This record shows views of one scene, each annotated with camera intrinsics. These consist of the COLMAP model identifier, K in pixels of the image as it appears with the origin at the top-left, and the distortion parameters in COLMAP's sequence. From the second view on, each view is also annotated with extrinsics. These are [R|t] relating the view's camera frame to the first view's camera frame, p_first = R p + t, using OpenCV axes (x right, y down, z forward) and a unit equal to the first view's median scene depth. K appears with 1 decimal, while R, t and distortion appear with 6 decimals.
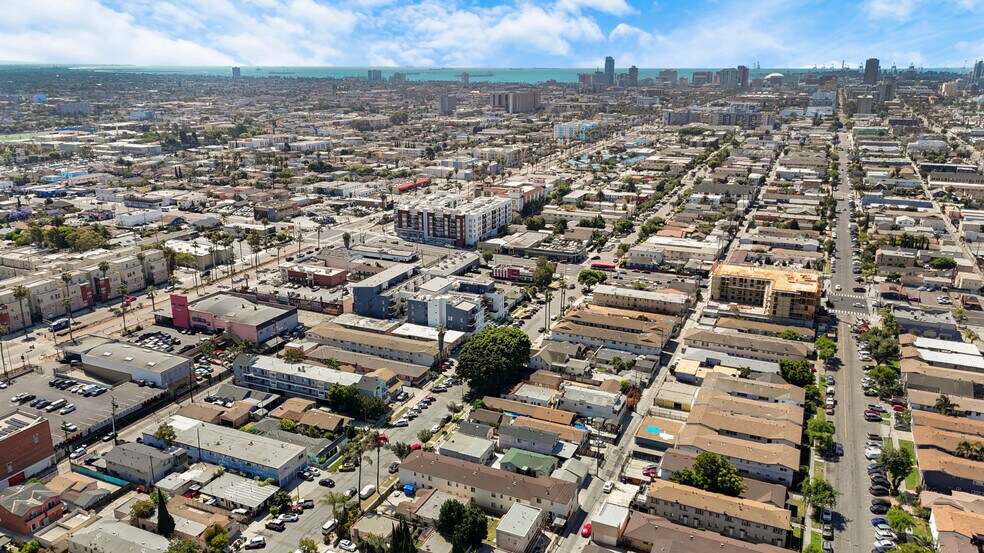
lens RADIAL K [[722.5, 0, 492.0], [0, 722.5, 276.5], [0, 0, 1]] dist [0.098774, -0.120805]
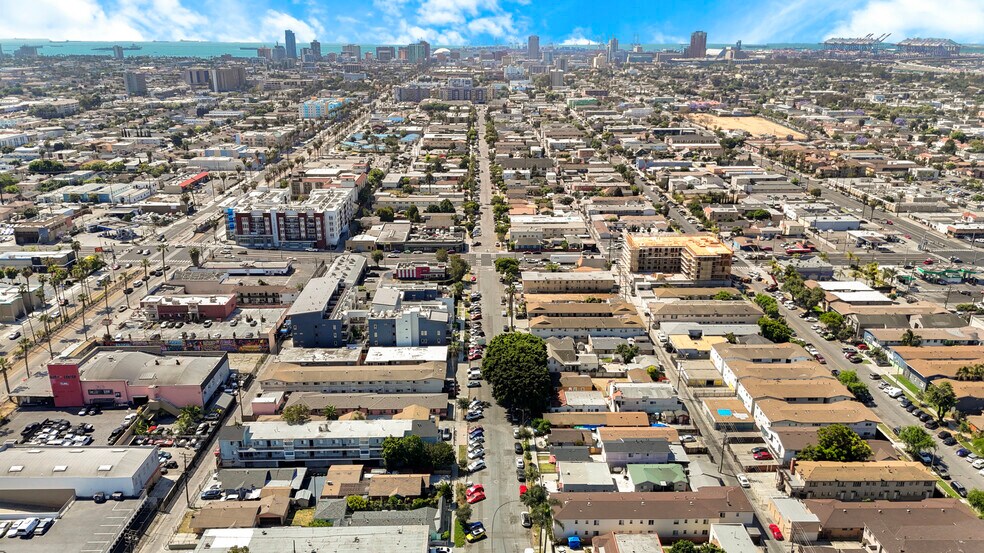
lens RADIAL K [[722.5, 0, 492.0], [0, 722.5, 276.5], [0, 0, 1]] dist [0.098774, -0.120805]
pose [[0.901599, -0.132724, 0.411709, -0.321242], [0.119662, 0.991150, 0.057474, -0.048162], [-0.415693, -0.002552, 0.909501, 0.164028]]
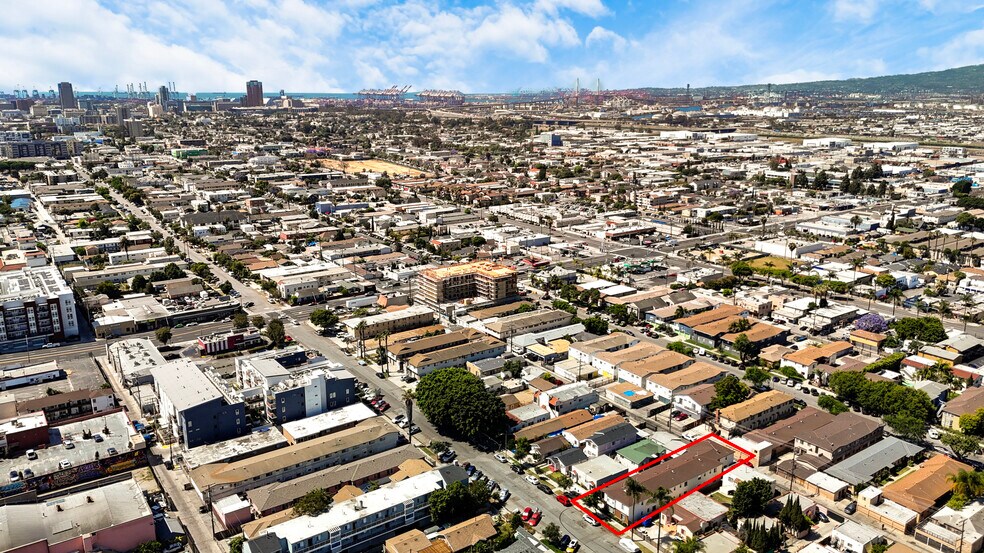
lens RADIAL K [[722.5, 0, 492.0], [0, 722.5, 276.5], [0, 0, 1]] dist [0.098774, -0.120805]
pose [[0.493992, -0.216803, 0.842002, -0.605136], [0.242856, 0.964275, 0.105806, -0.109220], [-0.834861, 0.152218, 0.528996, 0.381086]]
